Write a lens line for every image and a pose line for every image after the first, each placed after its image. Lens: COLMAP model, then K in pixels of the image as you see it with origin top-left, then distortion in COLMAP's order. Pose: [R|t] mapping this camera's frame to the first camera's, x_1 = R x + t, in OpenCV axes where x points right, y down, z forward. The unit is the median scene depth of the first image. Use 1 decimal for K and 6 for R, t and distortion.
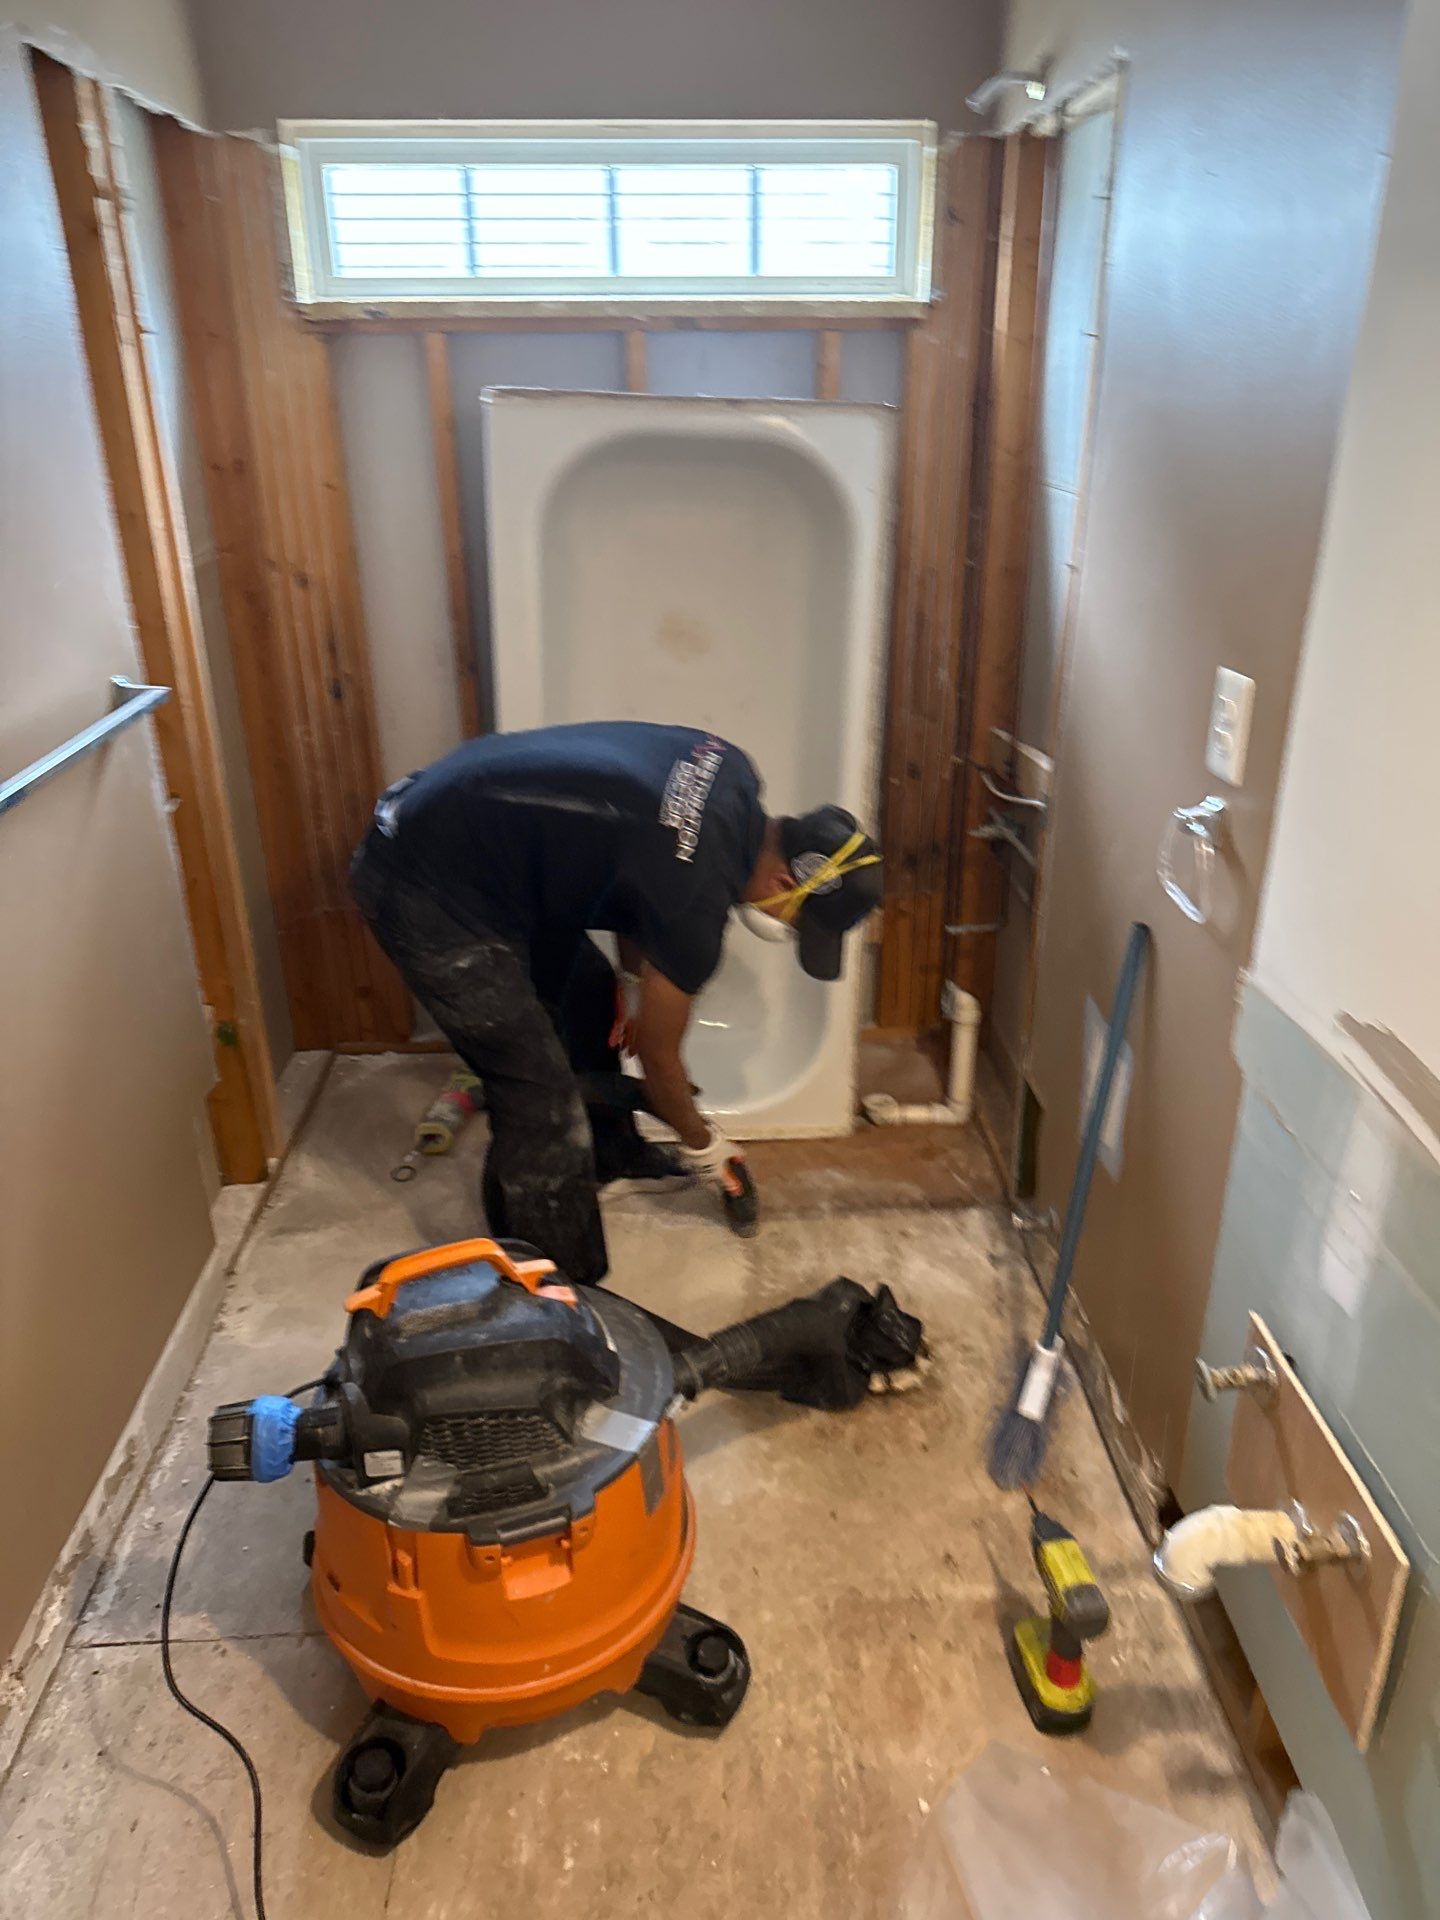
lens RADIAL K [[1353.7, 0, 751.8], [0, 1353.7, 962.3], [0, 0, 1]] dist [0.003868, -0.003187]
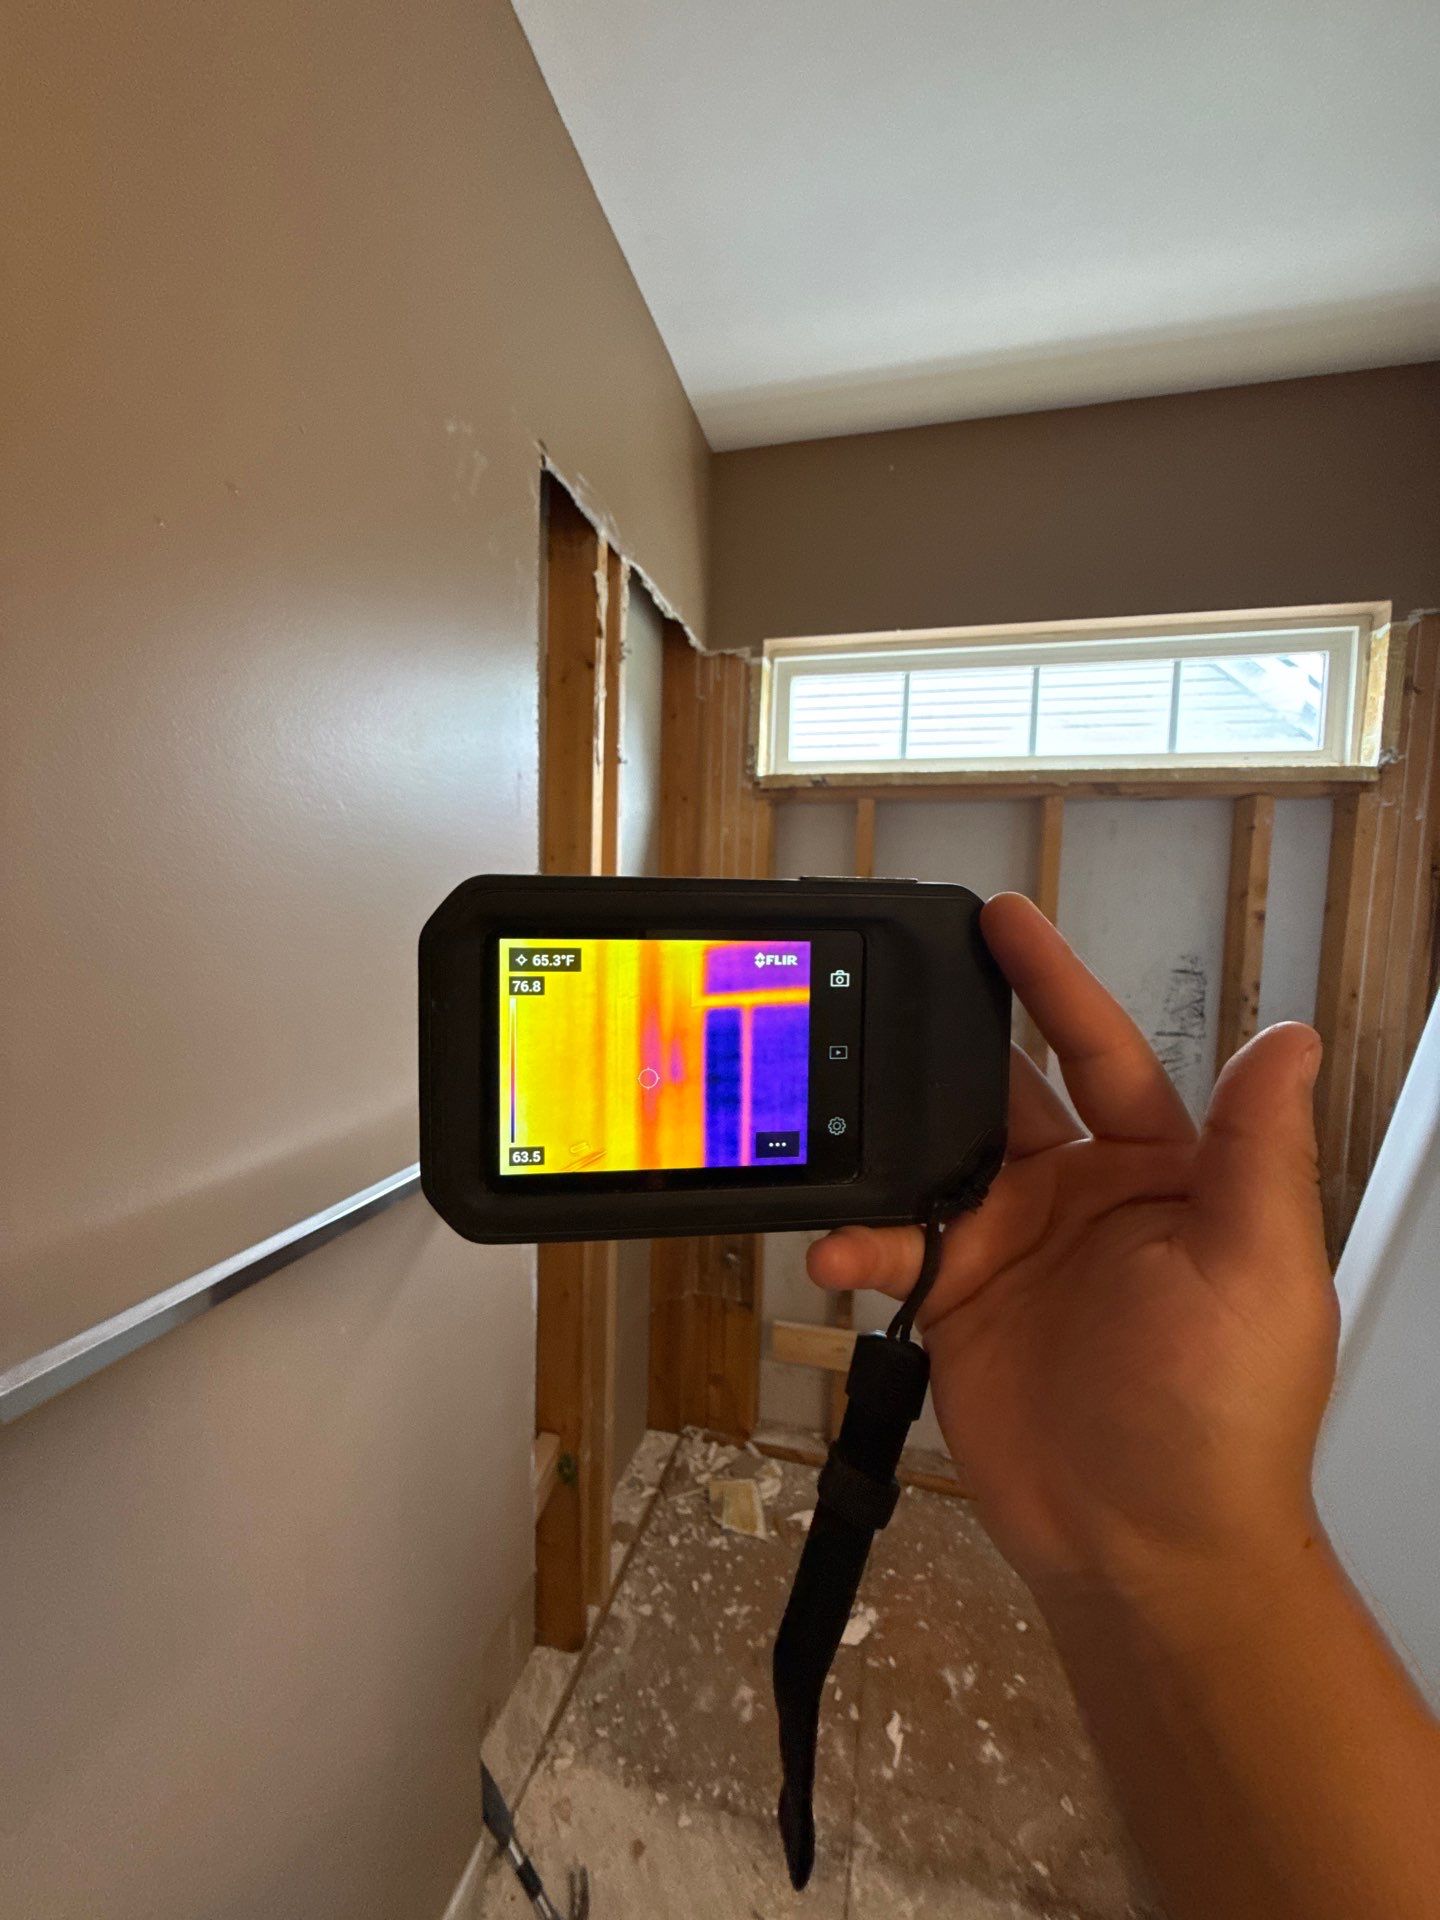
lens RADIAL K [[763.9, 0, 728.9], [0, 763.9, 952.2], [0, 0, 1]] dist [0.000499, 0.000069]
pose [[0.952452, 0.050496, -0.300476, -0.145003], [-0.150184, 0.935854, -0.318782, -0.120191], [0.265104, 0.348751, 0.898940, 0.436712]]
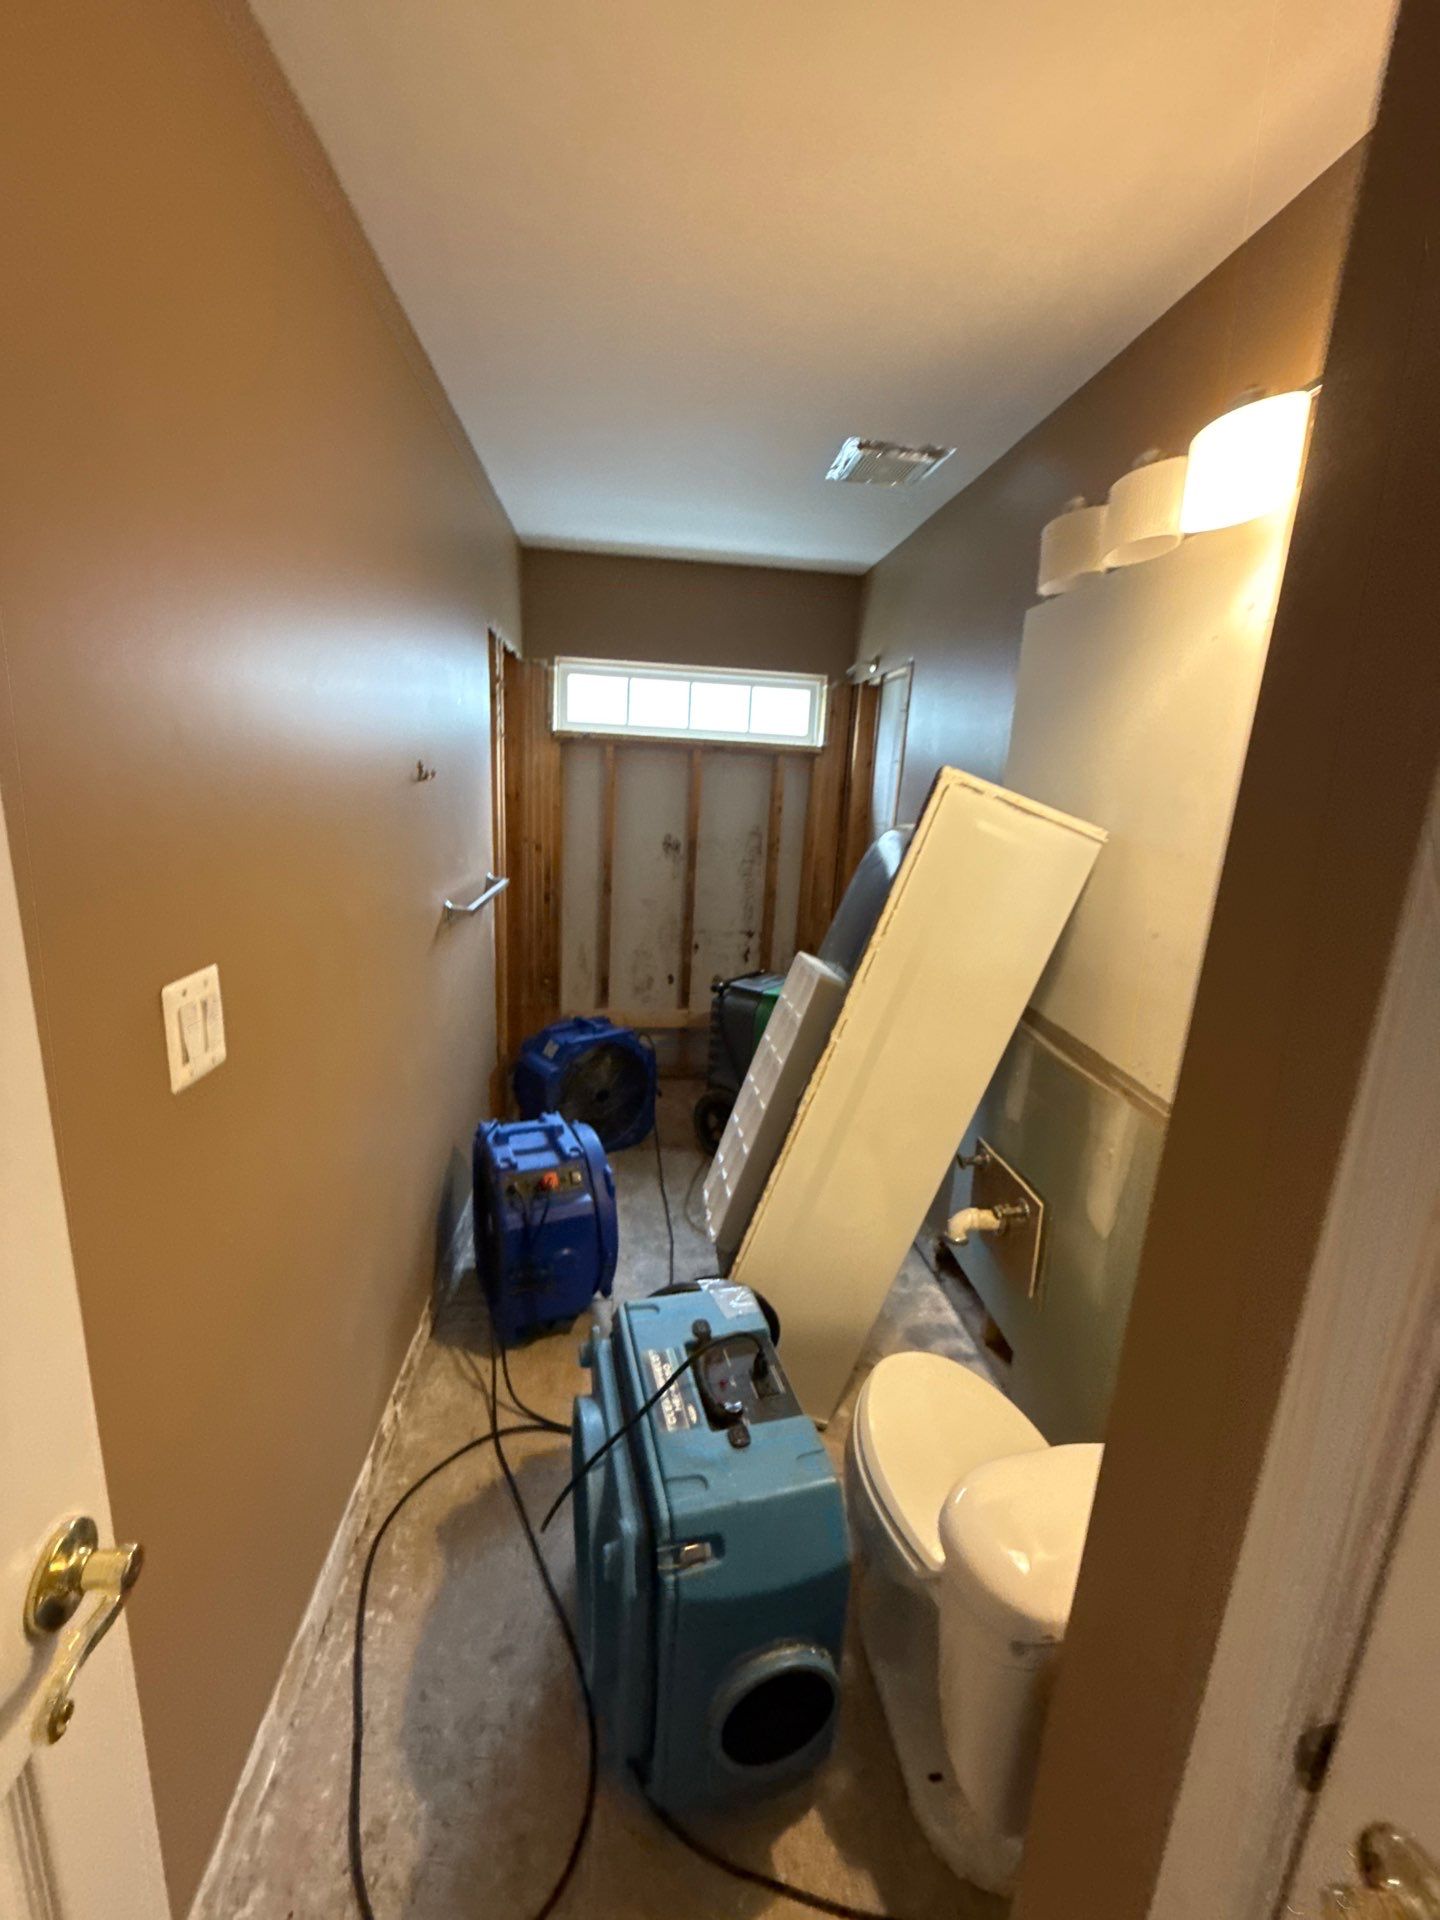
lens RADIAL K [[763.9, 0, 728.9], [0, 763.9, 952.2], [0, 0, 1]] dist [0.000499, 0.000069]
pose [[0.996932, 0.044534, 0.064366, -0.101802], [-0.031276, 0.980506, -0.193986, 0.122133], [-0.071750, 0.191378, 0.978890, -0.211176]]
